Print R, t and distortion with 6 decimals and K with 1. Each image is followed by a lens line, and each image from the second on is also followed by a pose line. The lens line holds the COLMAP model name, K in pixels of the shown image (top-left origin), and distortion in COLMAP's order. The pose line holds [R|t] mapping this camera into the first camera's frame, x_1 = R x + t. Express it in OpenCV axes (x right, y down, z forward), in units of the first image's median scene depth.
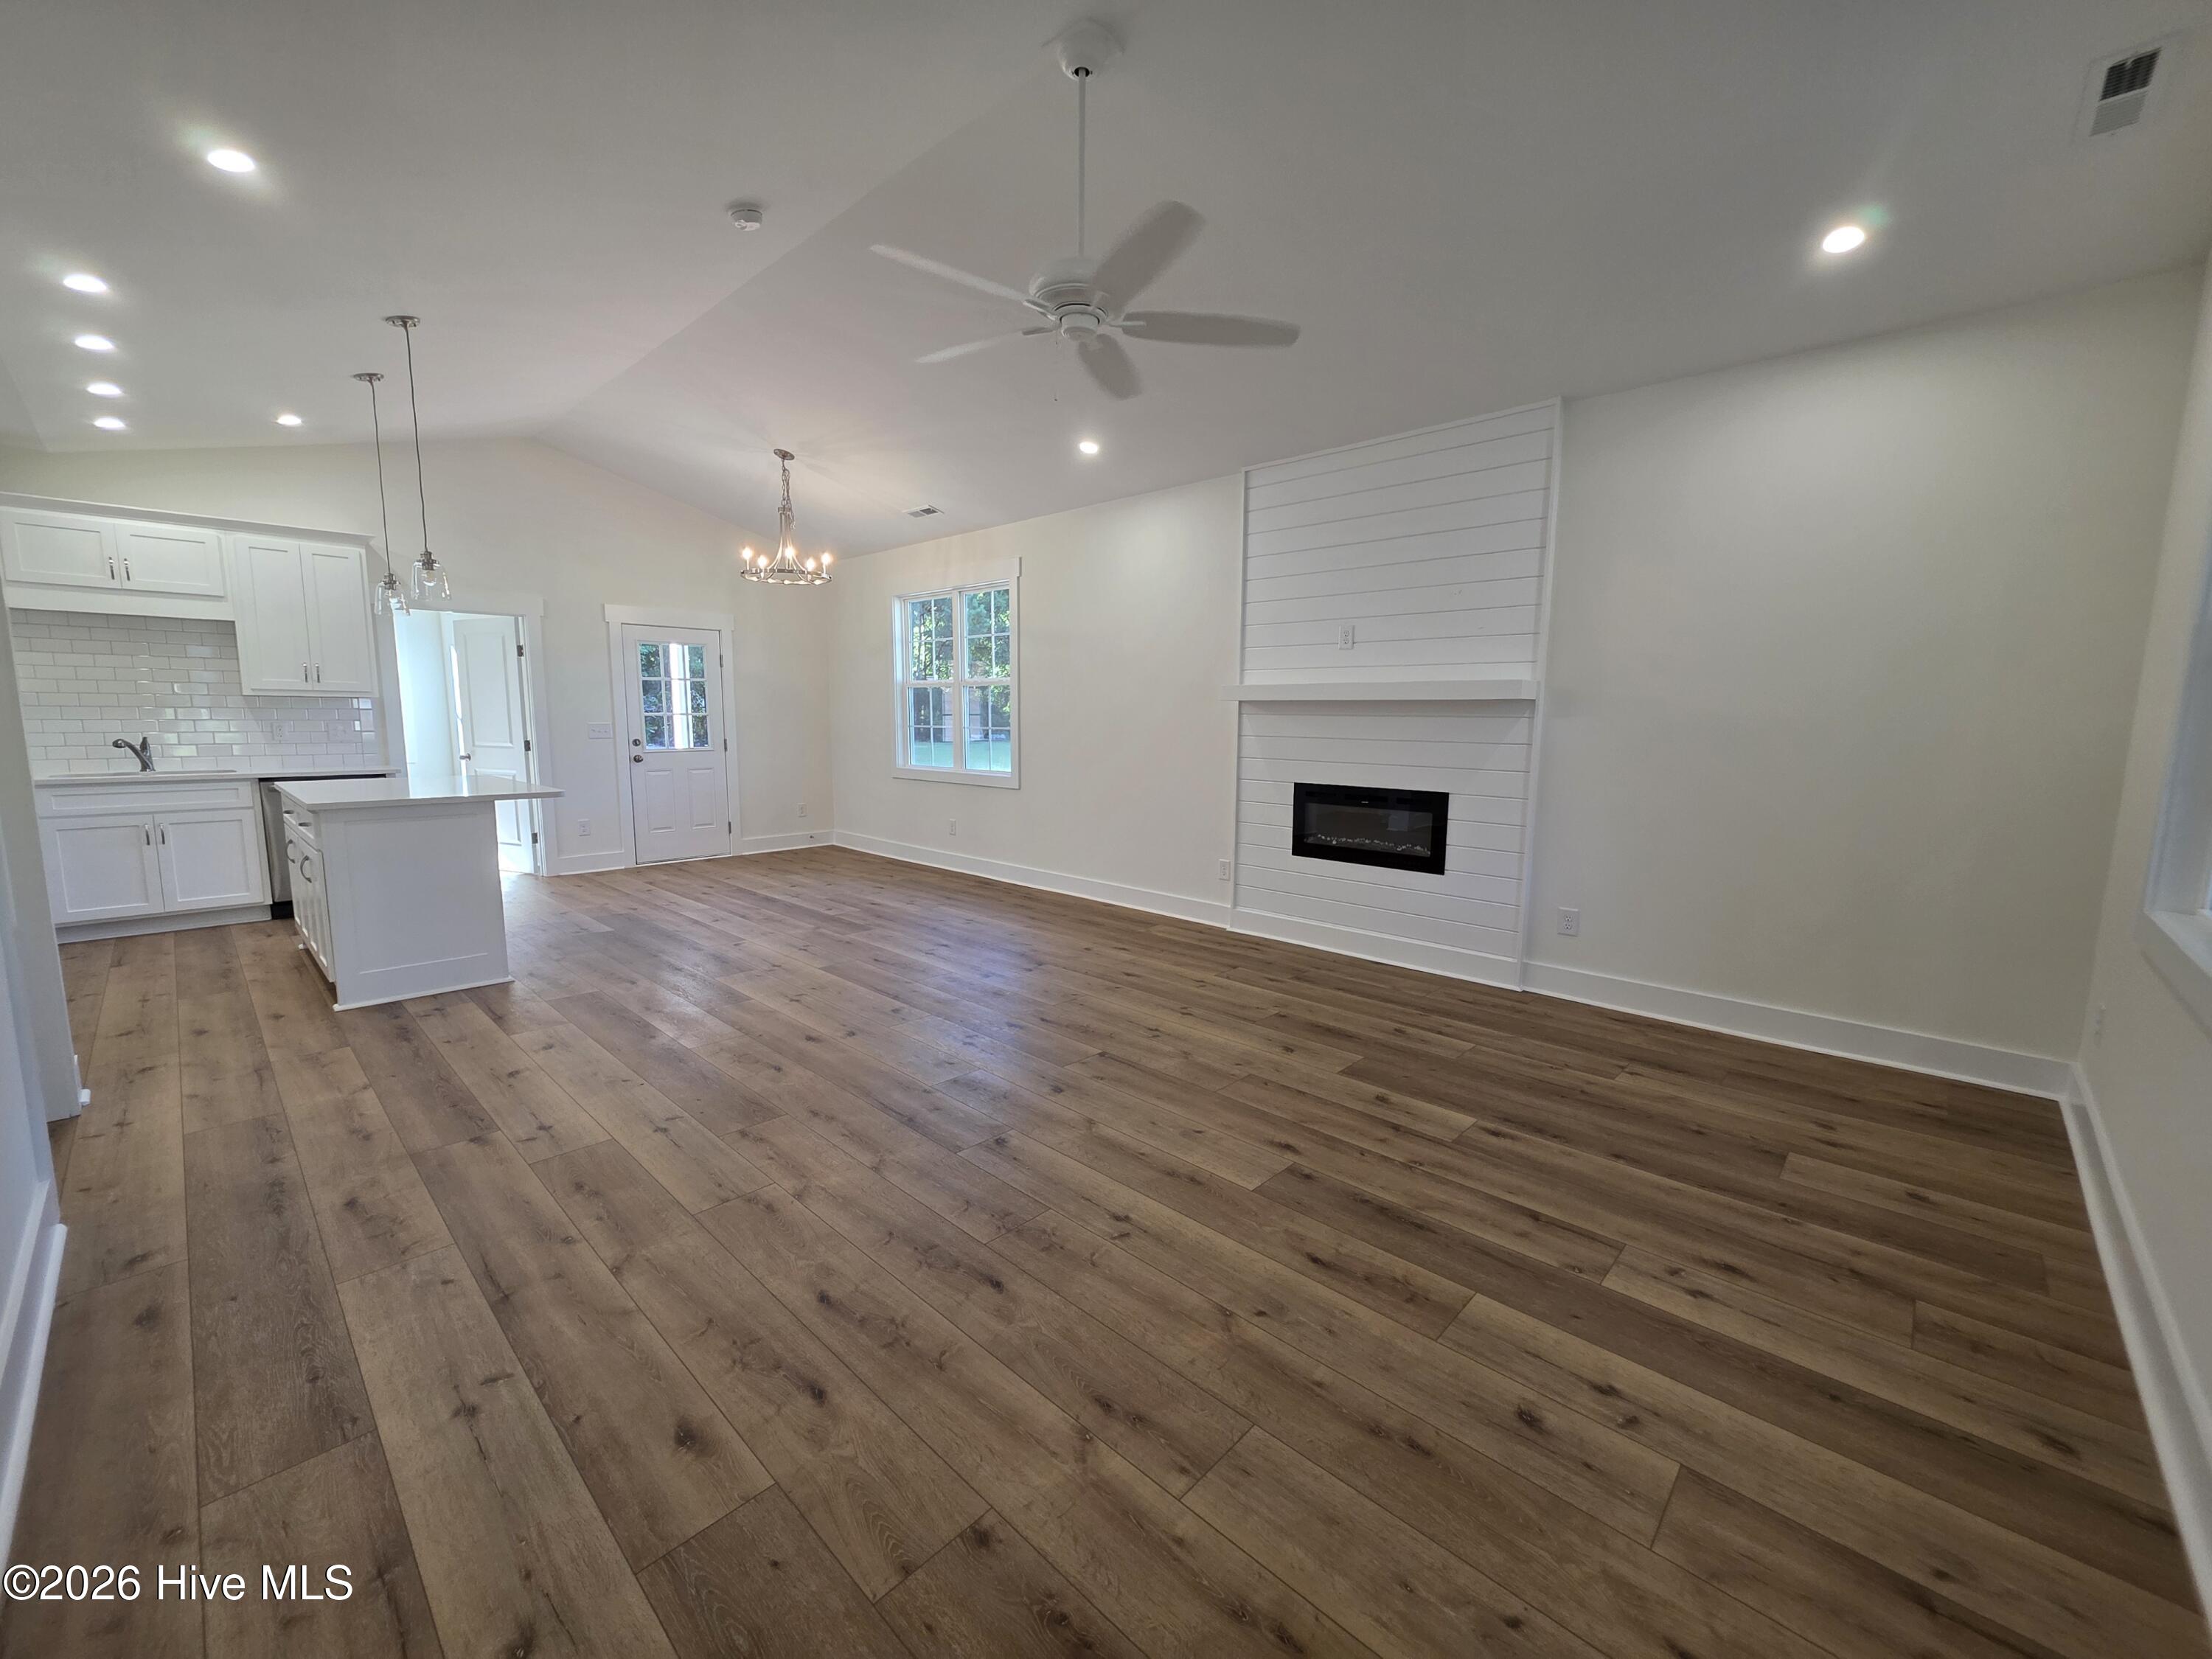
lens RADIAL K [[886.1, 0, 1106.6], [0, 886.1, 831.4], [0, 0, 1]] dist [0.004673, -0.000605]
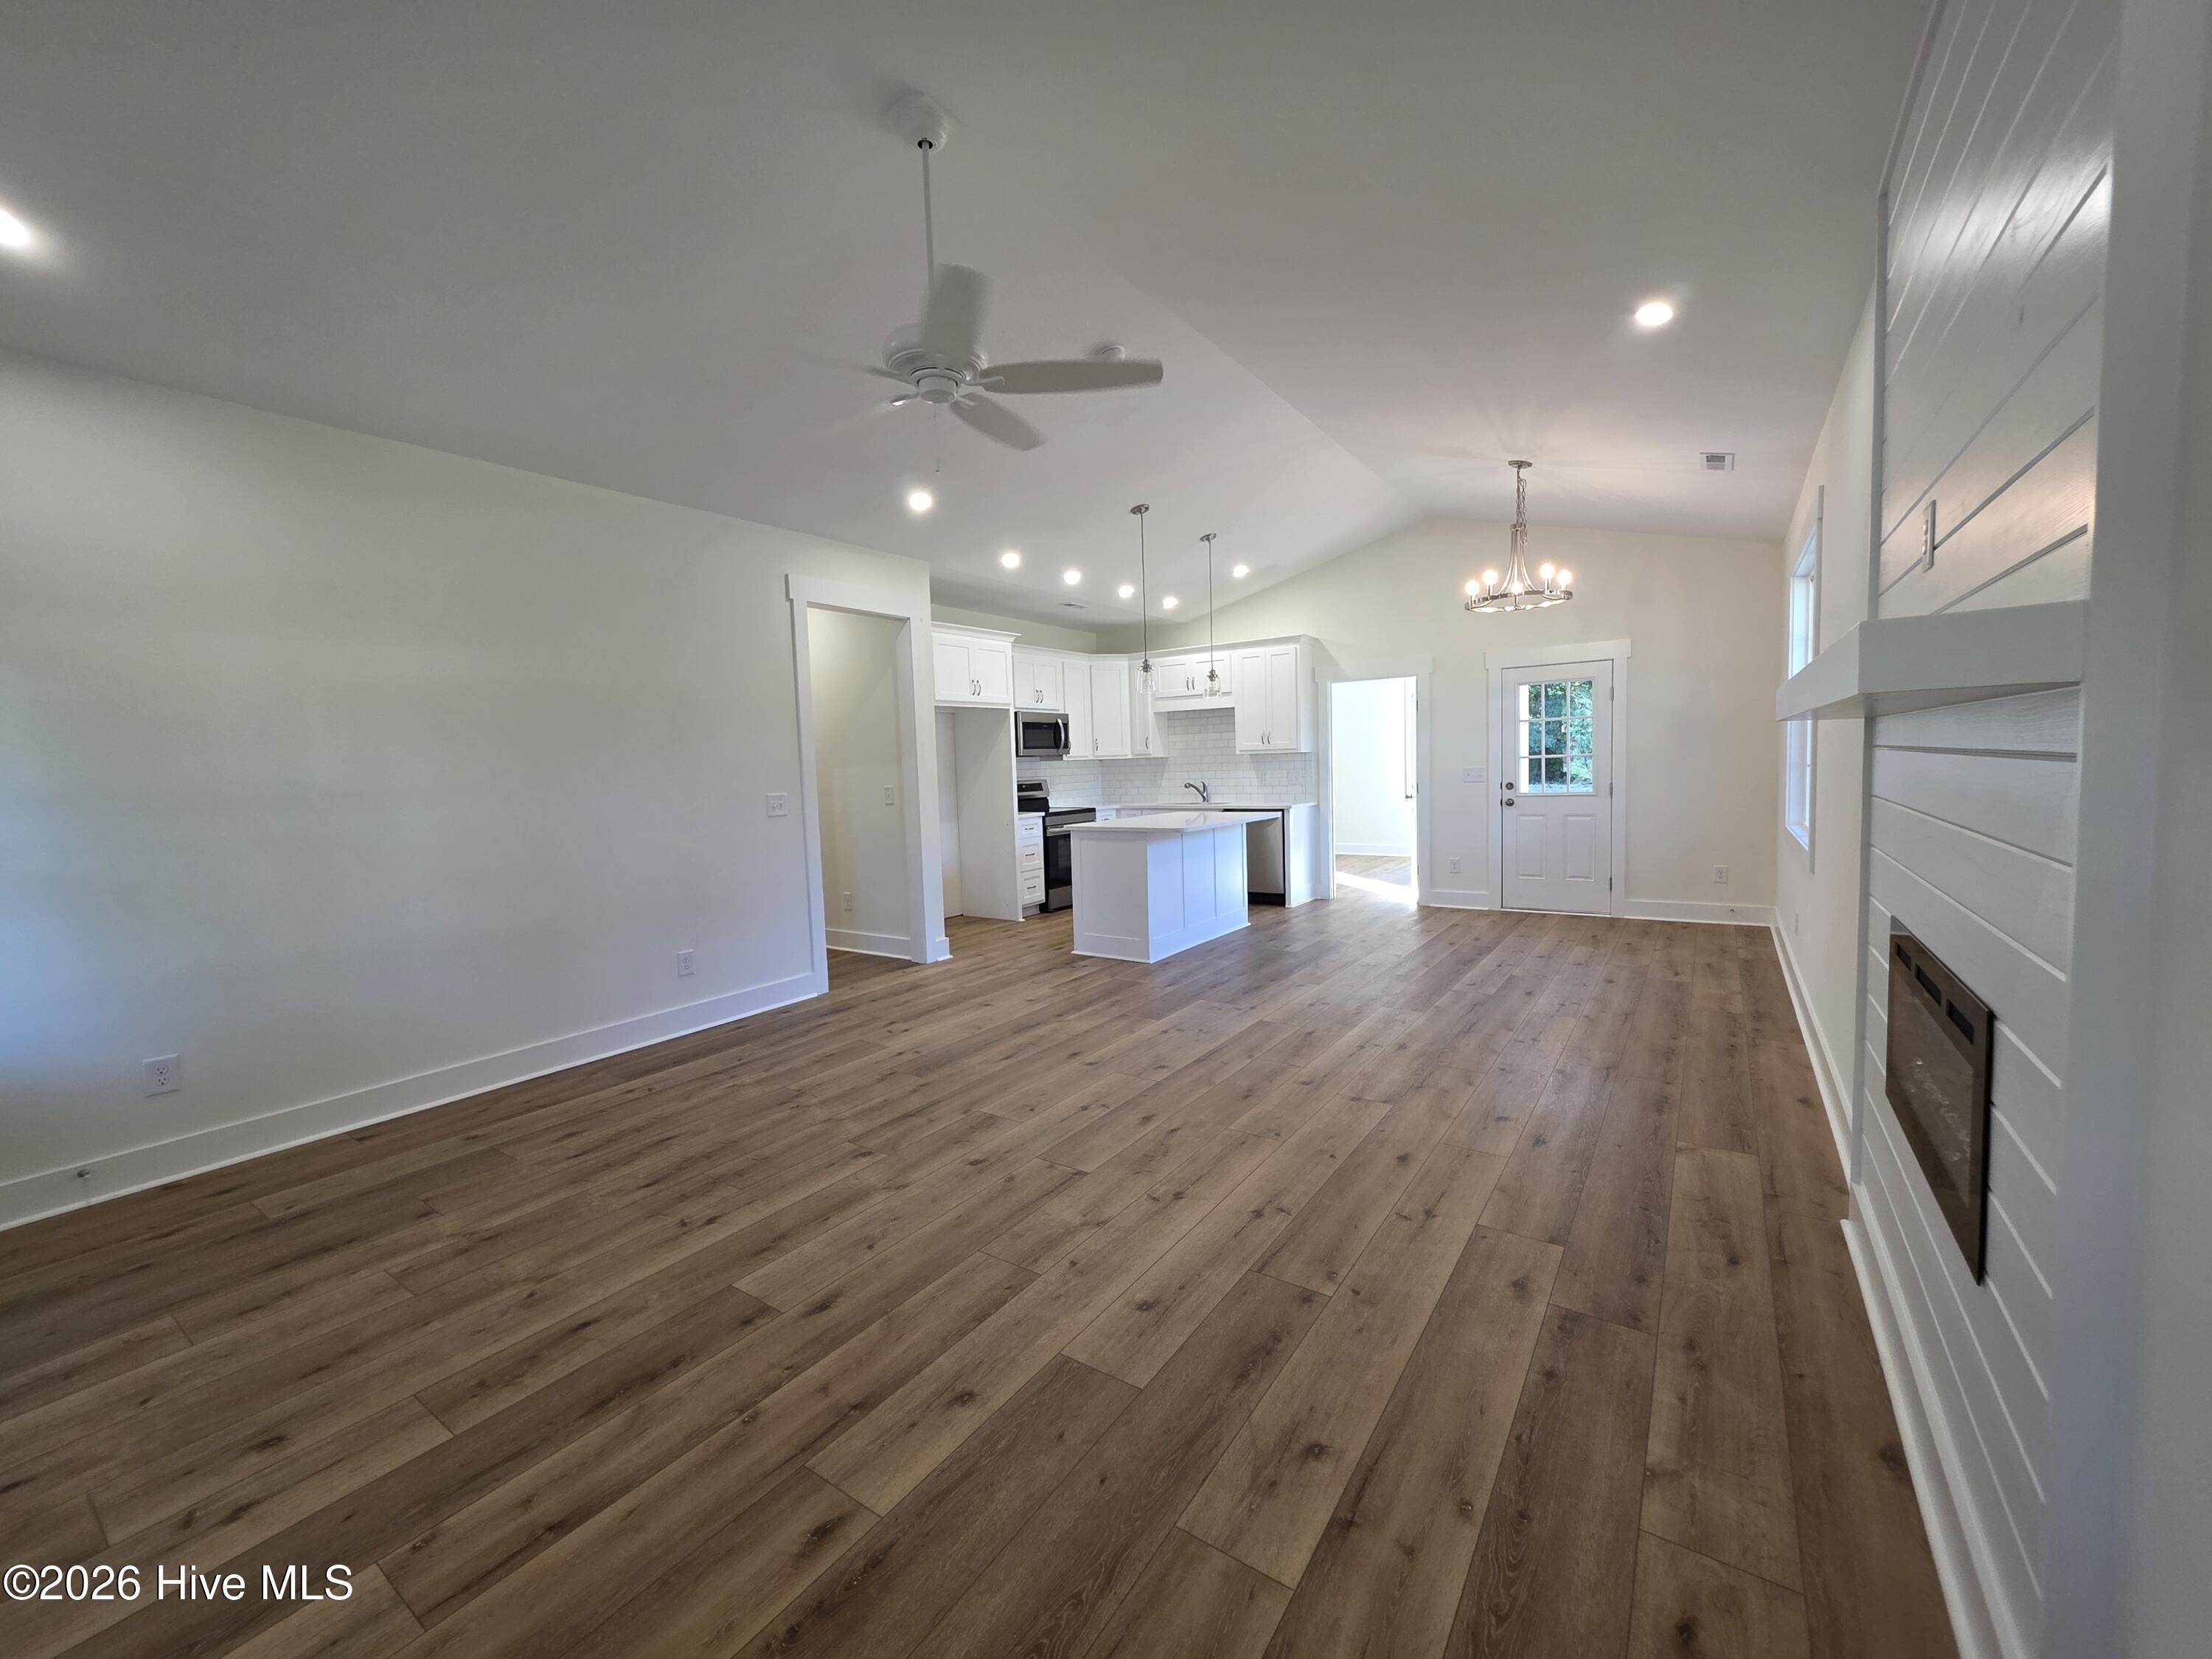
lens RADIAL K [[886.1, 0, 1106.6], [0, 886.1, 831.4], [0, 0, 1]] dist [0.004673, -0.000605]
pose [[0.157086, 0.062336, -0.985616, 0.995237], [-0.096183, 0.994227, 0.047551, -0.141451], [0.982890, 0.087330, 0.162175, 1.053031]]
